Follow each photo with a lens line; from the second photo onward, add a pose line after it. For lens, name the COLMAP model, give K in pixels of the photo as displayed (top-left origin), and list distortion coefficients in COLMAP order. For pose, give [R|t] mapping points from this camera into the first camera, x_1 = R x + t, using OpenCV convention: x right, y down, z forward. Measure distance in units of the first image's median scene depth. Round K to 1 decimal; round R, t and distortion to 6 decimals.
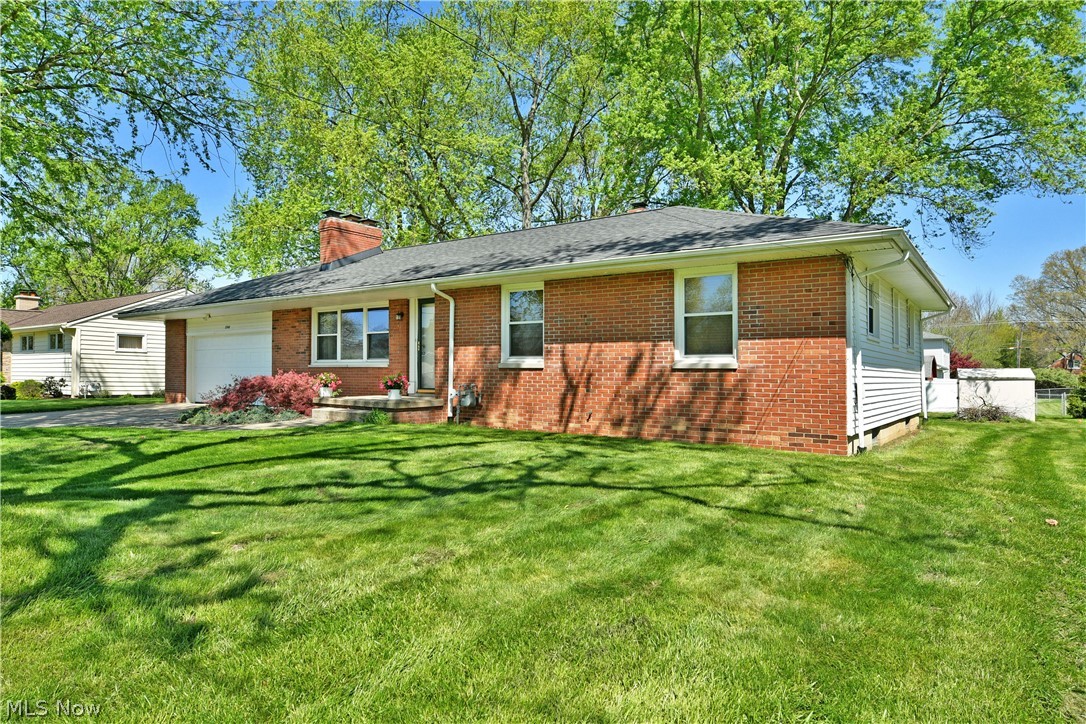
lens RADIAL K [[644.8, 0, 534.7], [0, 644.8, 358.8], [0, 0, 1]] dist [-0.022328, -0.002439]
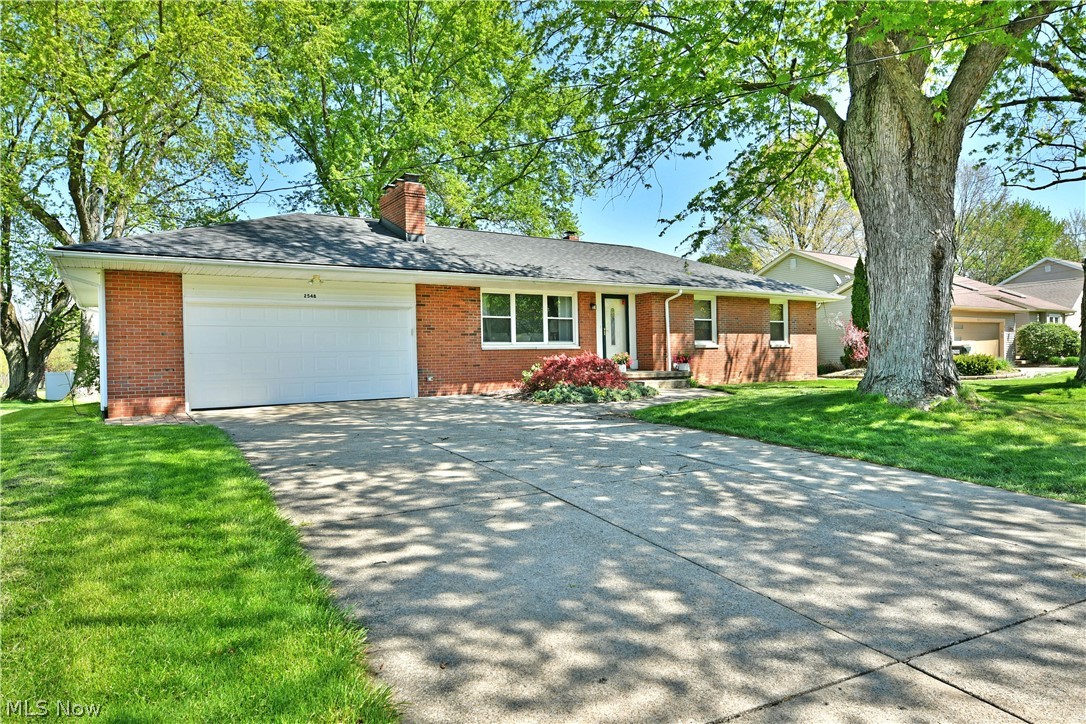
lens RADIAL K [[644.8, 0, 551.2], [0, 644.8, 355.7], [0, 0, 1]] dist [-0.022328, -0.002439]
pose [[0.376563, -0.018214, 0.926212, -1.765638], [-0.005016, 0.999752, 0.021700, 0.001062], [-0.926378, -0.012818, 0.376378, 0.793642]]
